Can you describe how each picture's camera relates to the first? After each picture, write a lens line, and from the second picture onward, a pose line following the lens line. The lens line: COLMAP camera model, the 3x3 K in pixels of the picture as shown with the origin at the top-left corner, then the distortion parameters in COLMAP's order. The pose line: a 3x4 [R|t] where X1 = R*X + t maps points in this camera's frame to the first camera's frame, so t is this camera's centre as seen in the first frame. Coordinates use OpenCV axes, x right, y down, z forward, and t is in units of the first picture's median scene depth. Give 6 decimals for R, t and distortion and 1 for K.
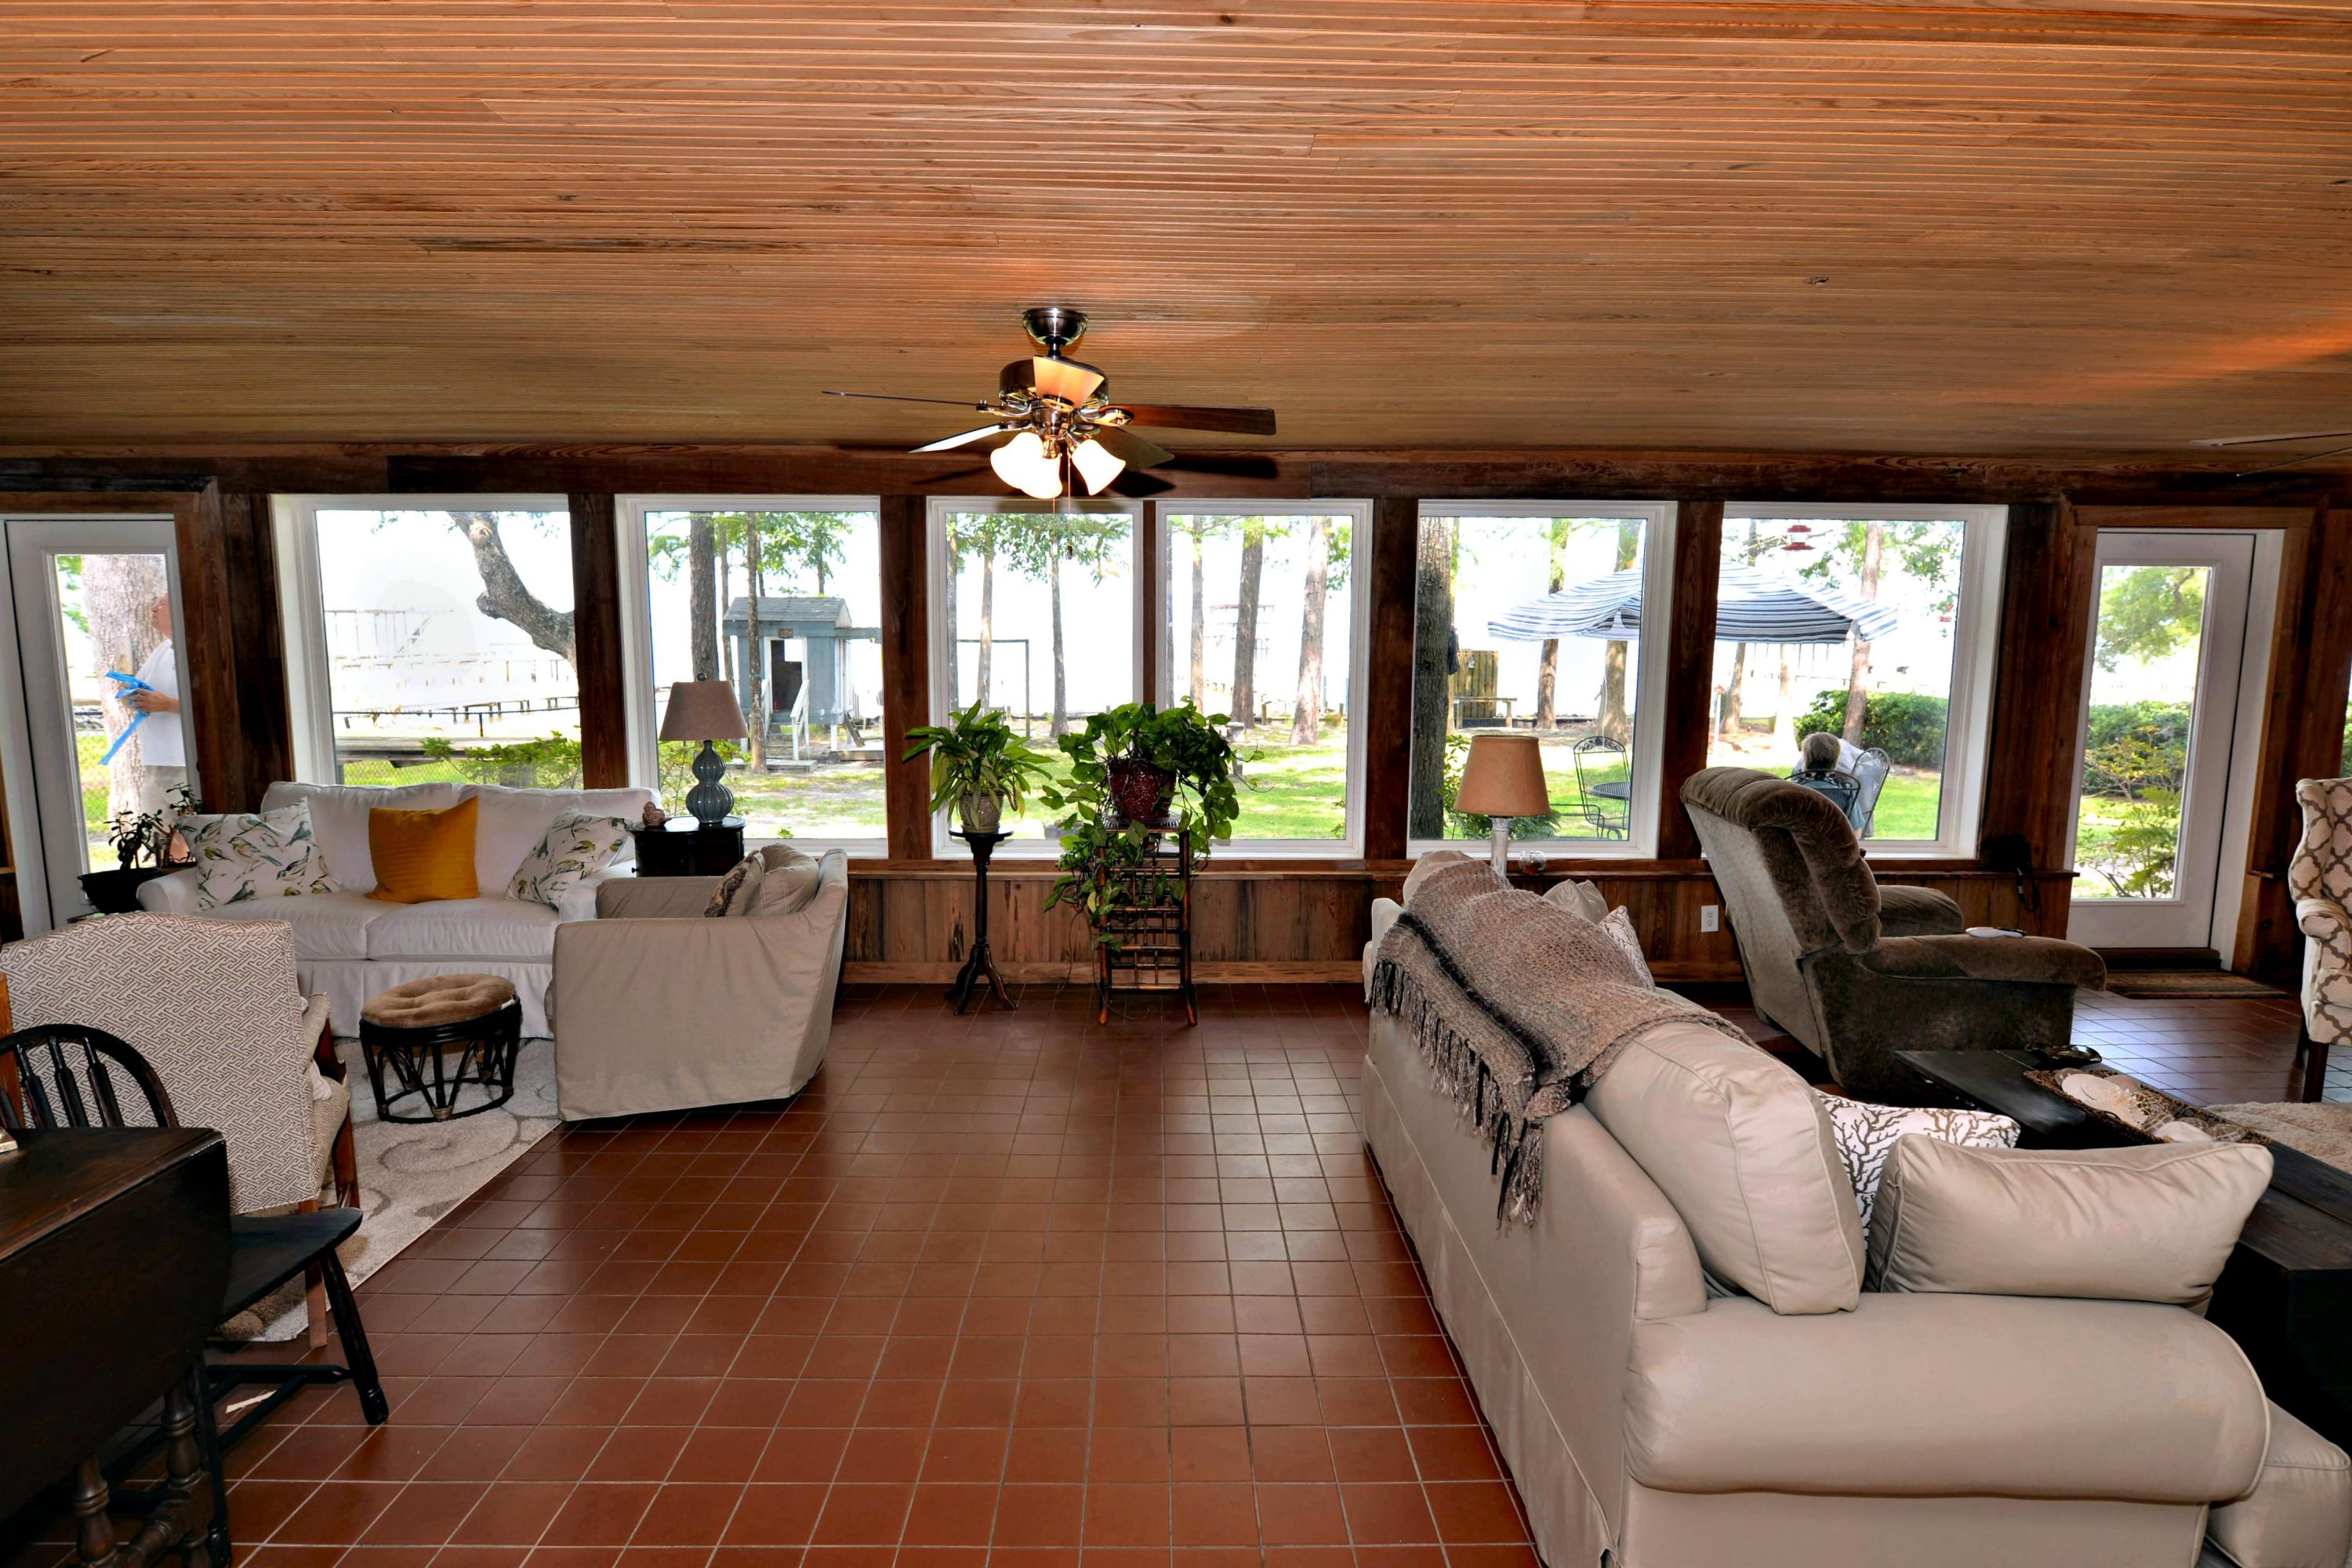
lens RADIAL K [[1164.0, 0, 1171.9], [0, 1164.0, 776.0], [0, 0, 1]] dist [-0.015372, -0.000046]
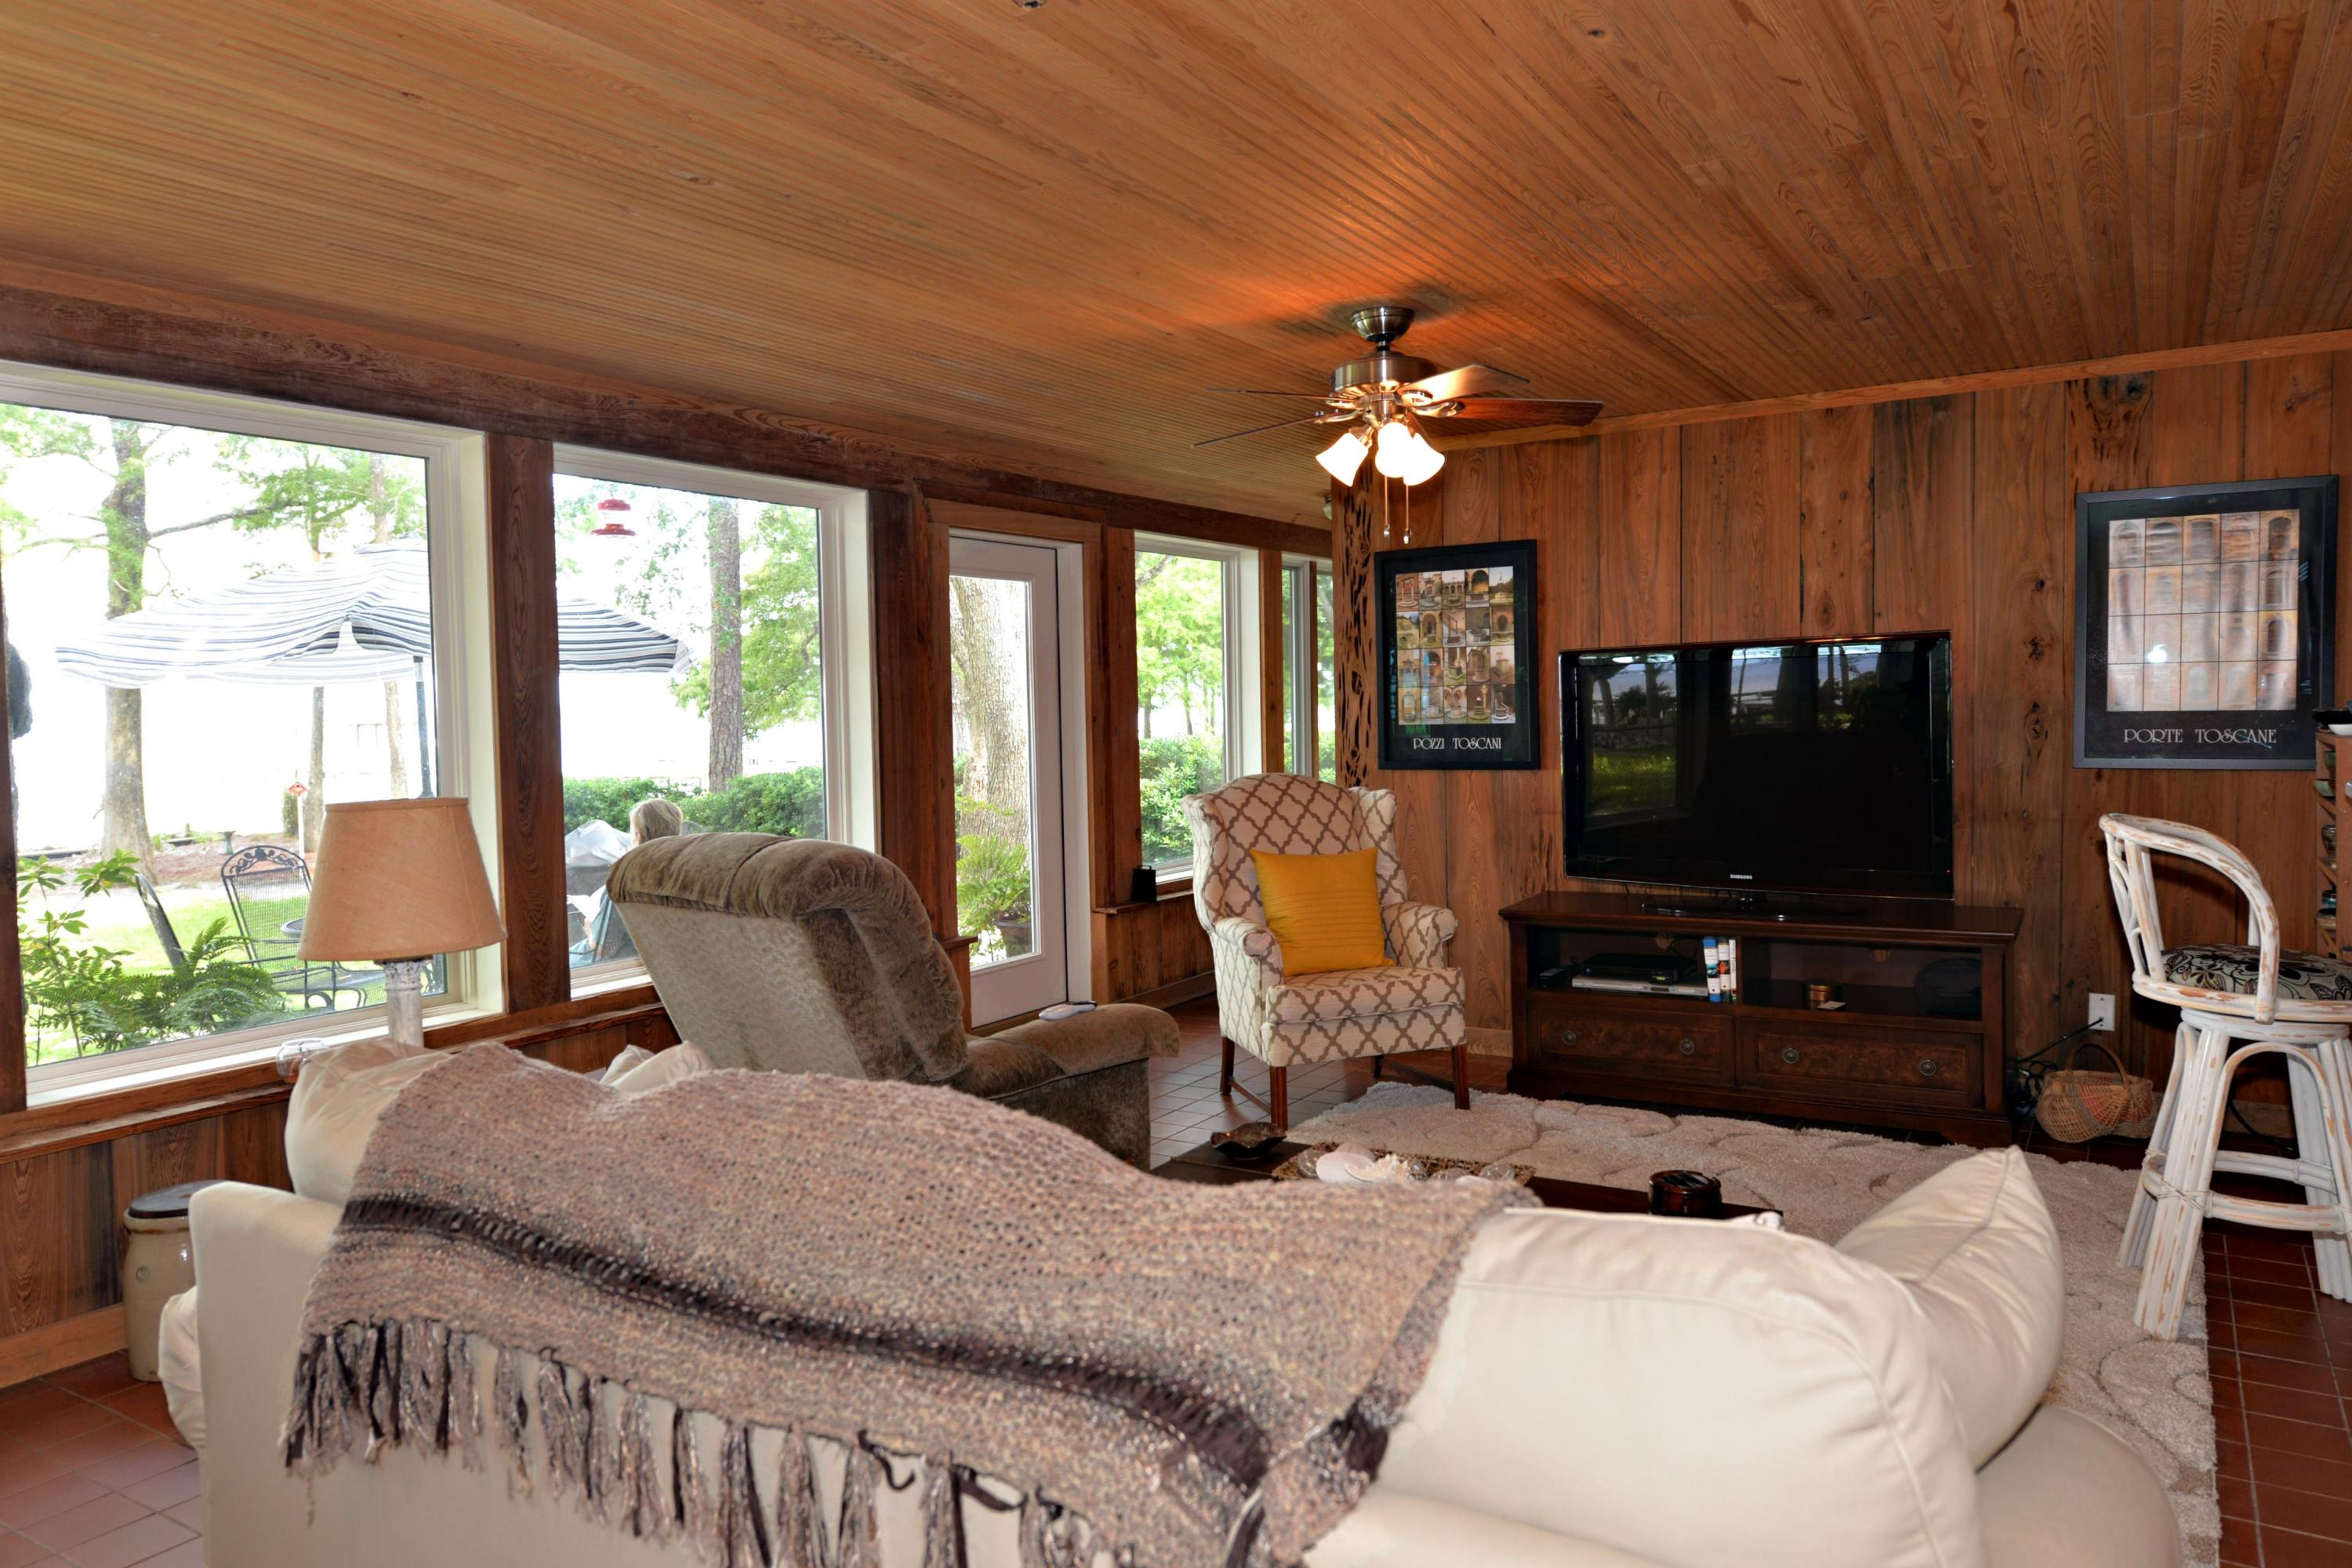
lens RADIAL K [[1545.5, 0, 1183.1], [0, 1545.5, 778.2], [0, 0, 1]] dist [-0.004297, 0.000382]
pose [[0.546124, -0.056013, 0.835830, -0.060582], [0.126732, 0.991802, -0.016341, 0.007635], [-0.828062, 0.114851, 0.548746, 0.259006]]
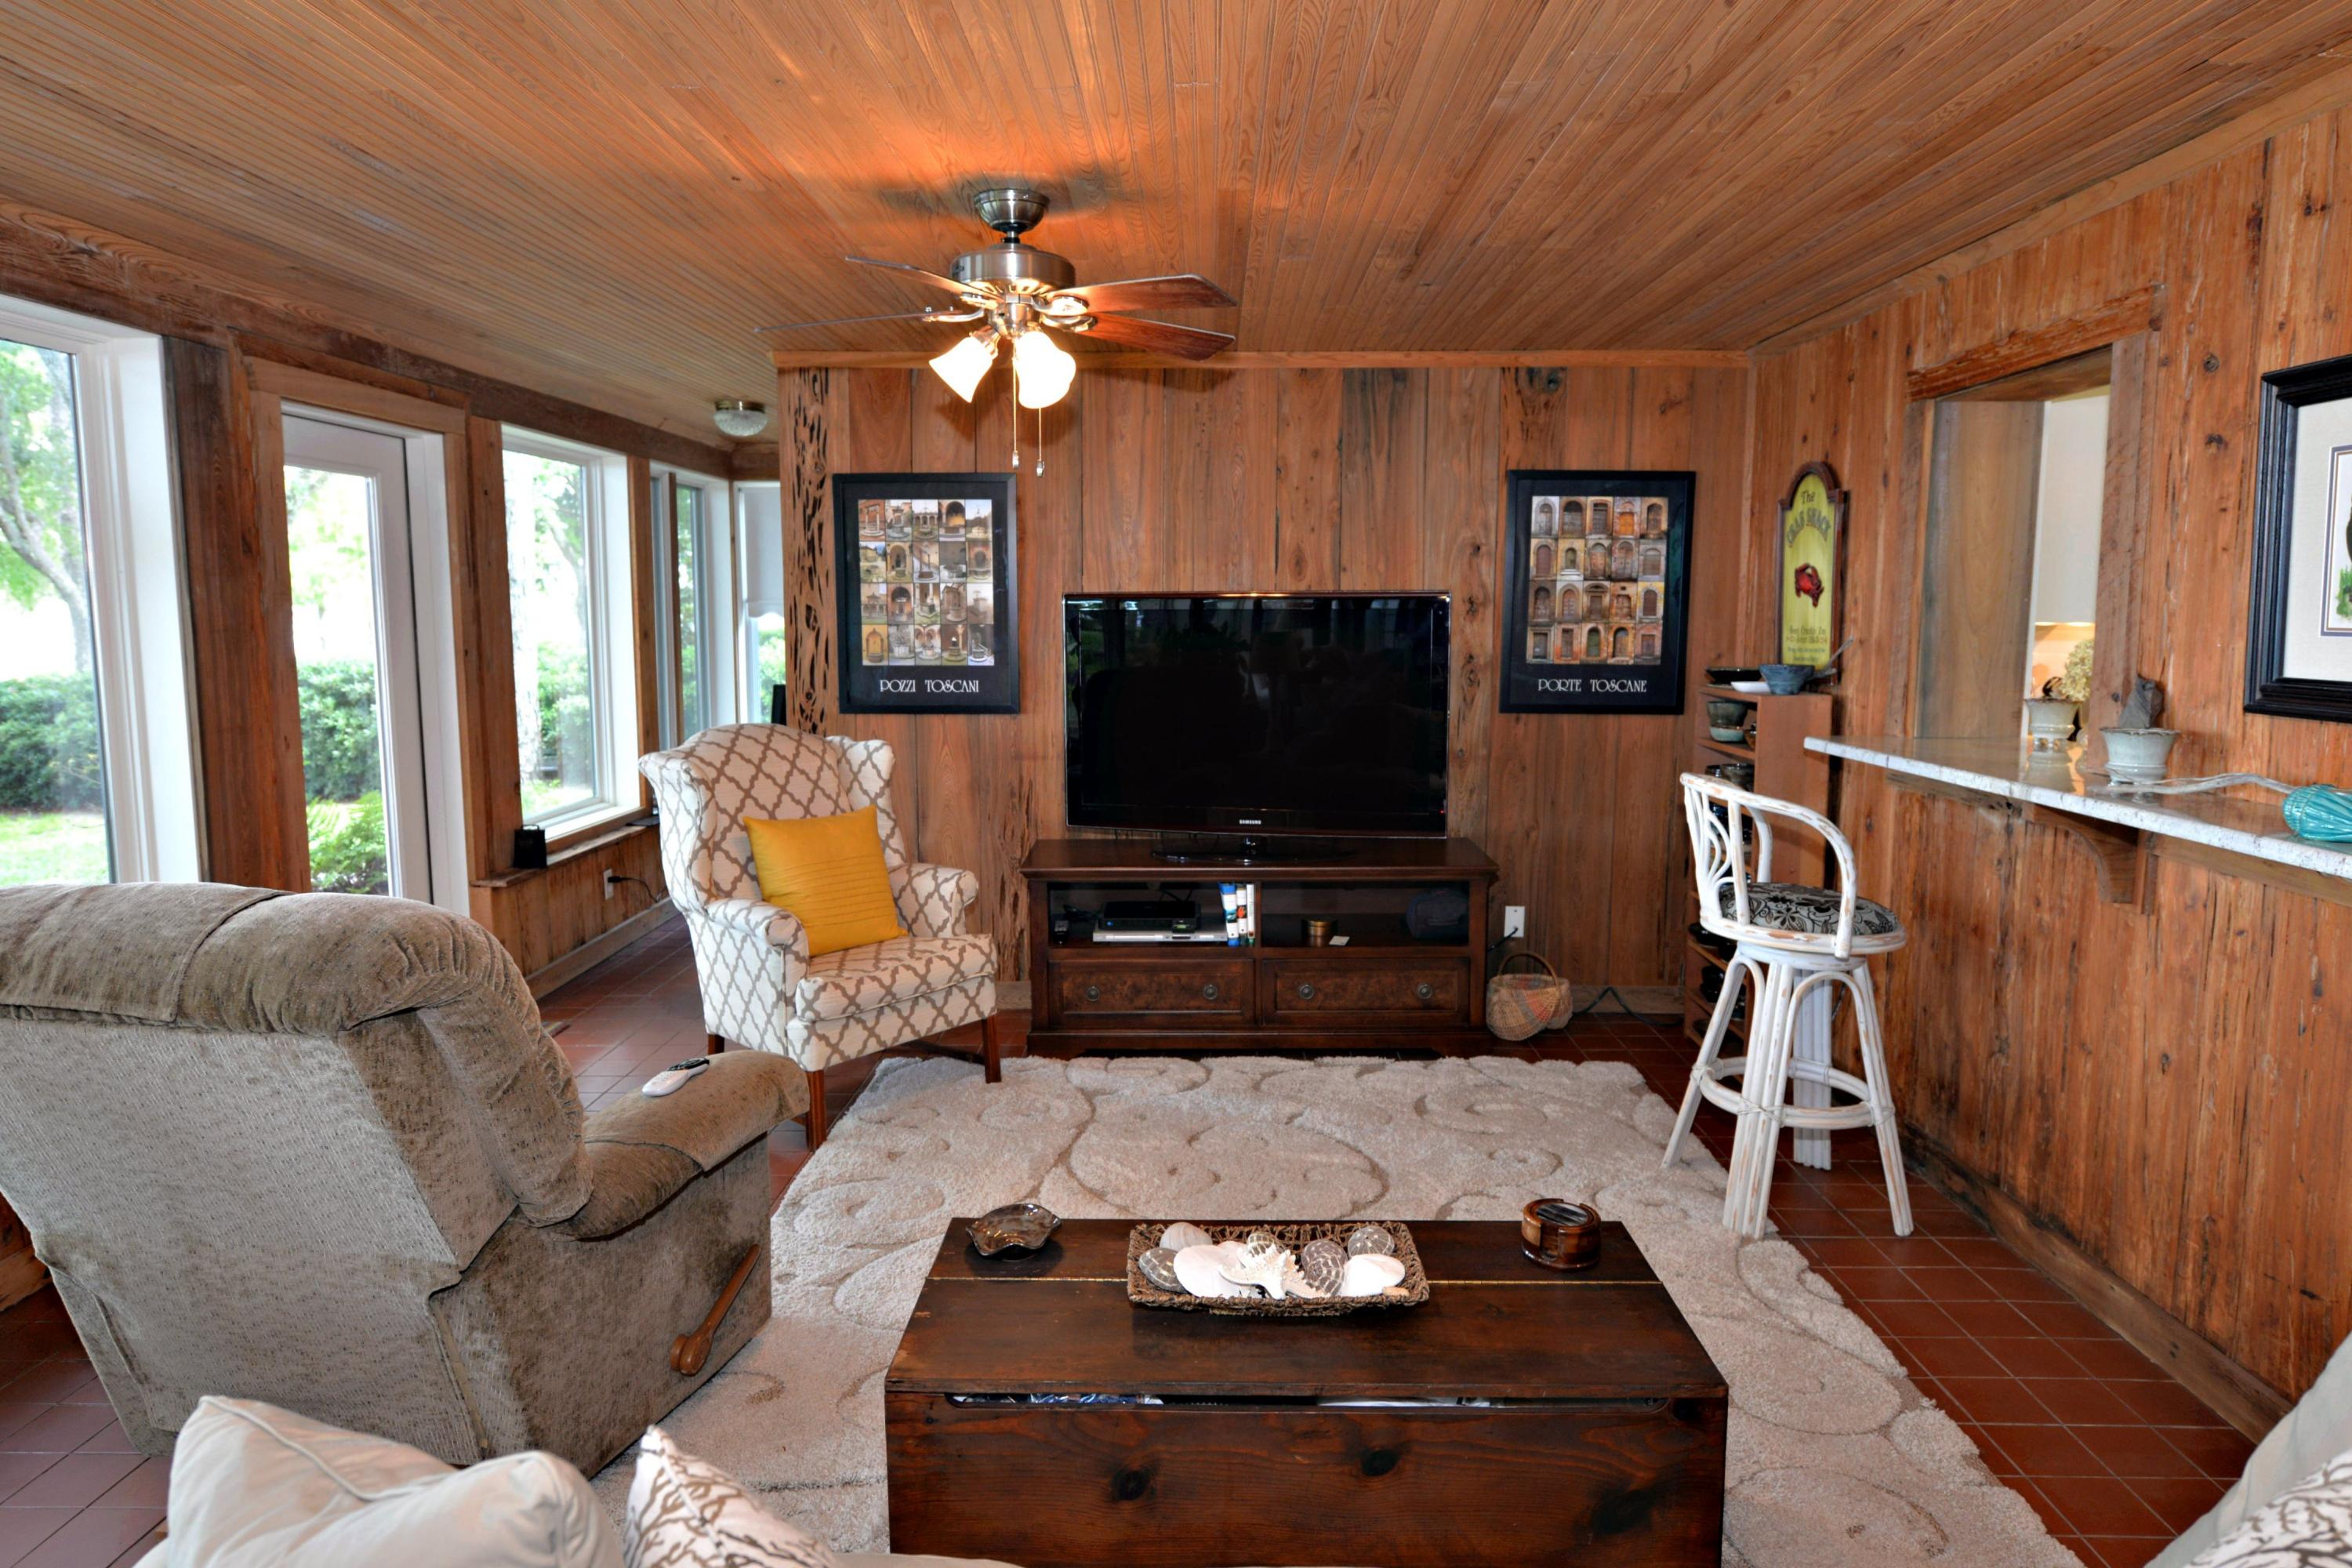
lens RADIAL K [[1402.2, 0, 1181.7], [0, 1402.2, 777.6], [0, 0, 1]] dist [-0.005378, -0.000790]
pose [[0.040082, -0.125763, 0.991250, 0.040984], [0.120195, 0.985451, 0.120167, -0.044649], [-0.991941, 0.114327, 0.054615, 0.498038]]
